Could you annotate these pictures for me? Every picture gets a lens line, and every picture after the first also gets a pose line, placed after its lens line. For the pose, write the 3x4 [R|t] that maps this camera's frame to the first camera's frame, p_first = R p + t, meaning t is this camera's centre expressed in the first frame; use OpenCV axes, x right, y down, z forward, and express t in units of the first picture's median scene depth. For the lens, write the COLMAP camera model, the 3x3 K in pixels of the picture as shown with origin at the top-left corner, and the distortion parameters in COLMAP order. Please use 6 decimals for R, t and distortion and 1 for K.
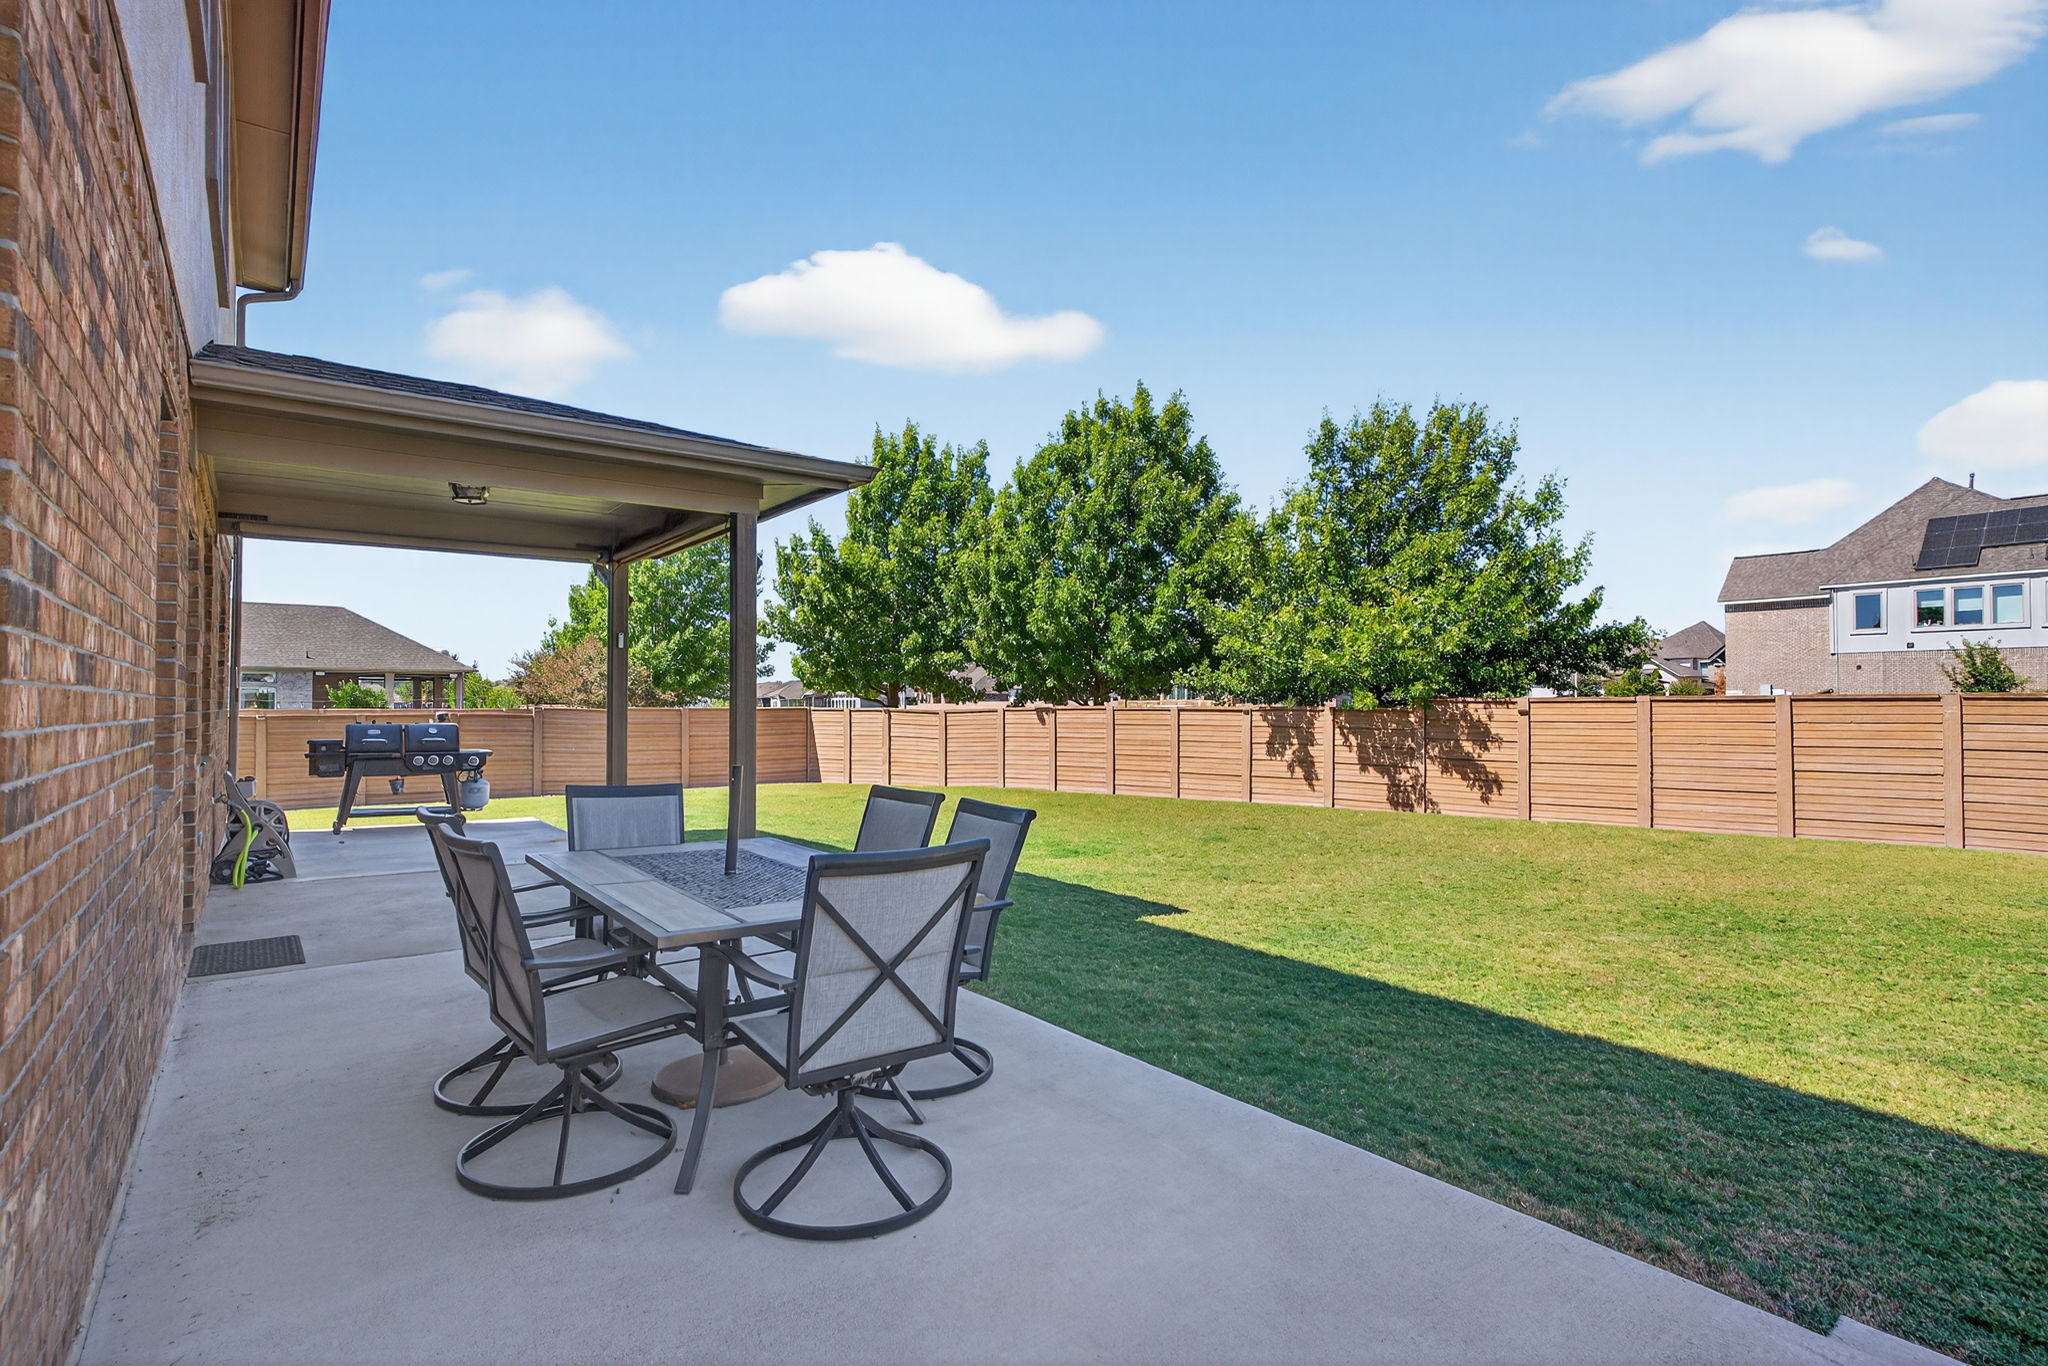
lens RADIAL K [[1002.5, 0, 1025.7], [0, 1002.5, 693.0], [0, 0, 1]] dist [0.003558, -0.000270]
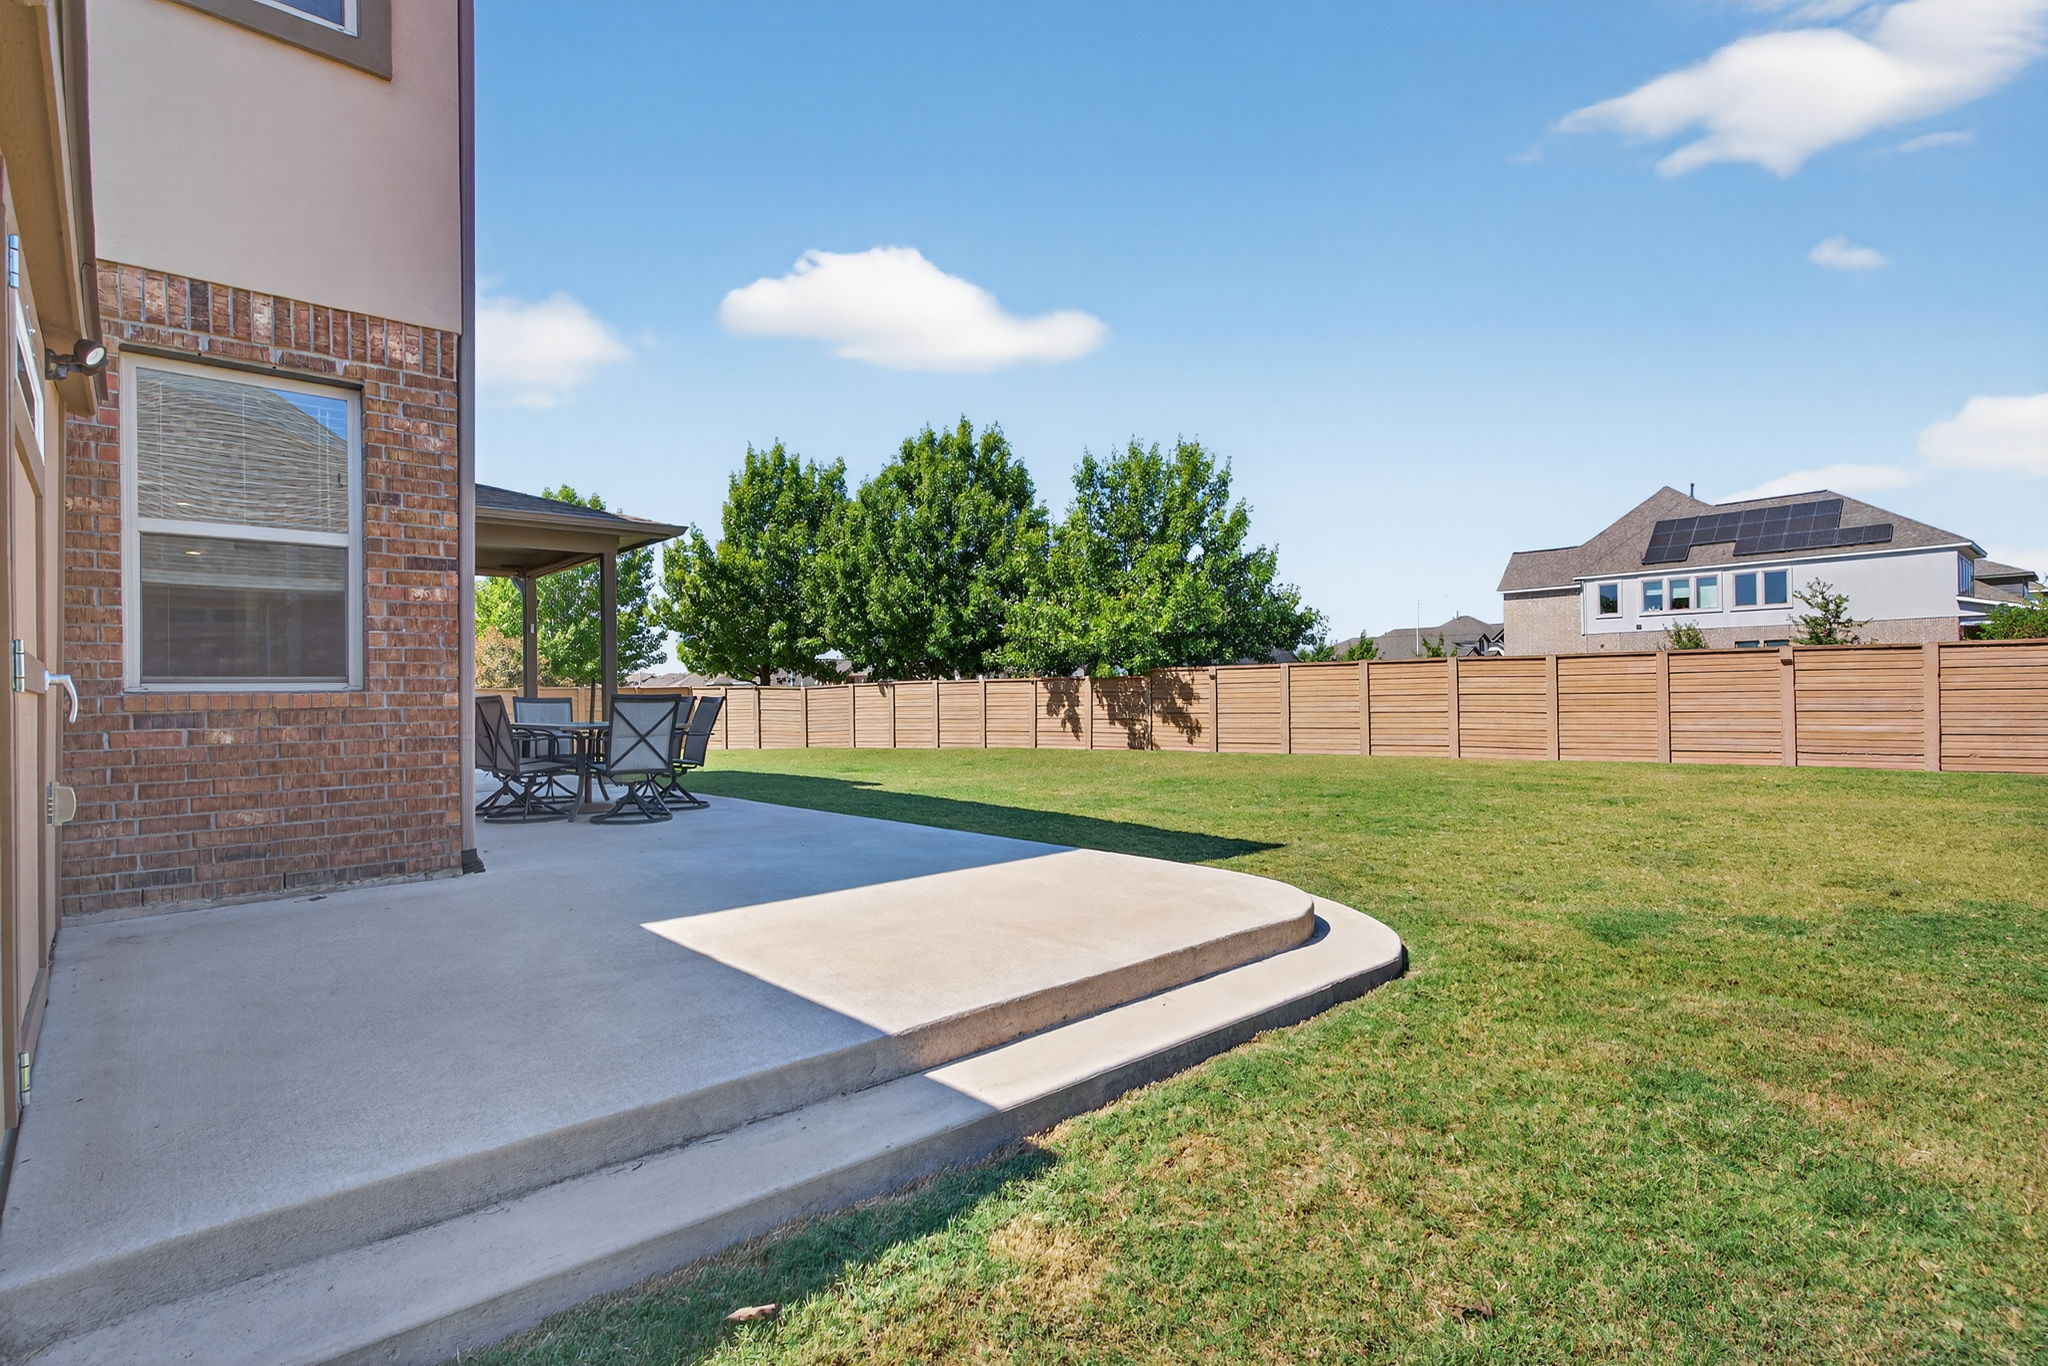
lens RADIAL K [[993.2, 0, 1039.0], [0, 993.2, 686.1], [0, 0, 1]] dist [-0.020164, -0.000236]
pose [[0.994556, -0.014147, 0.103240, 0.079967], [0.013537, 0.999887, 0.006607, 0.013364], [-0.103322, -0.005173, 0.994635, -0.223273]]
